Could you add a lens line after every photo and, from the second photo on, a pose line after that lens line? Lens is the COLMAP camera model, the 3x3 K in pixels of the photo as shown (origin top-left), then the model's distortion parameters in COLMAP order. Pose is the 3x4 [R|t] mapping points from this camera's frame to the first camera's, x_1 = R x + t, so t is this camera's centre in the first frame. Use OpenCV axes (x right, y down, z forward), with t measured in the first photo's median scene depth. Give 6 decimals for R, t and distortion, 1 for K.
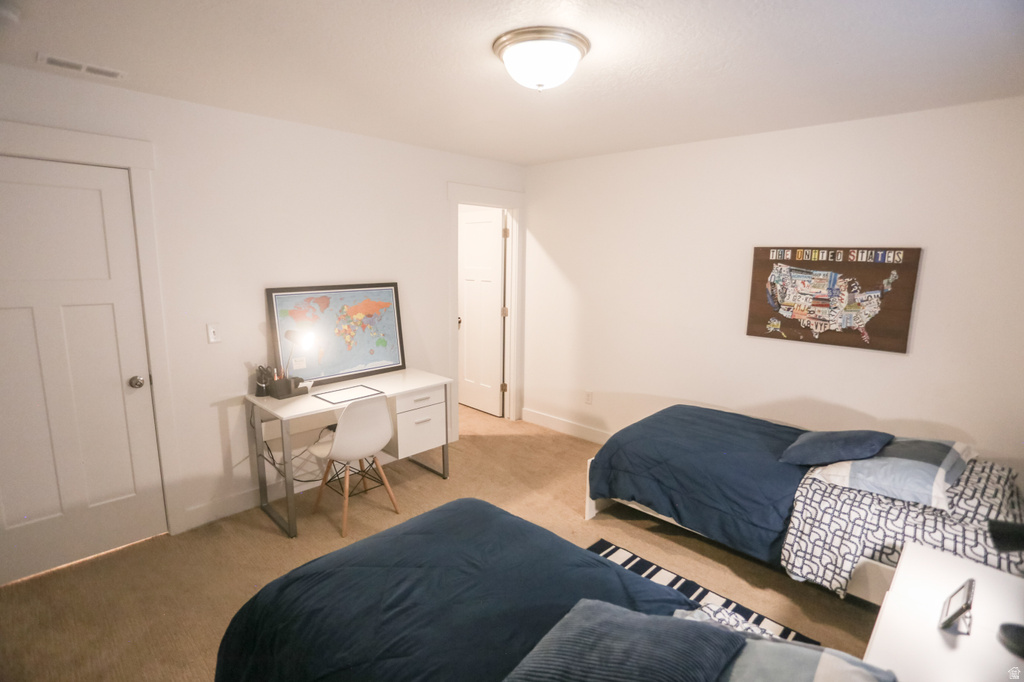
lens RADIAL K [[494.3, 0, 519.5], [0, 494.3, 340.1], [0, 0, 1]] dist [-0.063762, 0.024504]
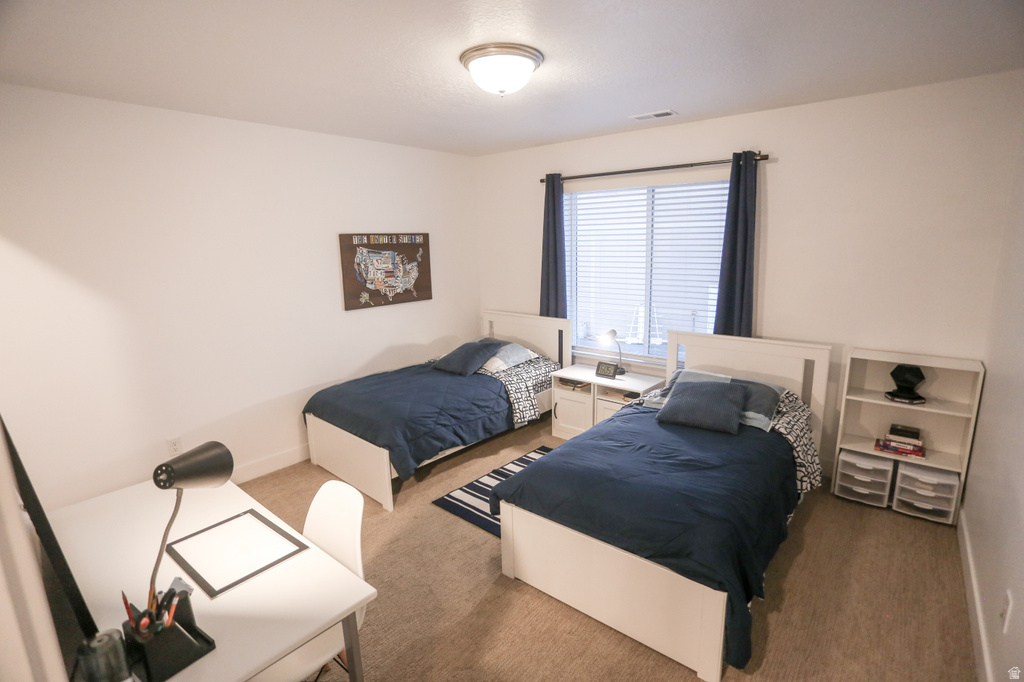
lens RADIAL K [[494.3, 0, 519.5], [0, 494.3, 340.1], [0, 0, 1]] dist [-0.063762, 0.024504]
pose [[-0.061310, -0.207721, 0.976265, -0.788874], [0.186838, 0.958427, 0.215660, -0.131270], [-0.980476, 0.195625, -0.019951, 0.713939]]
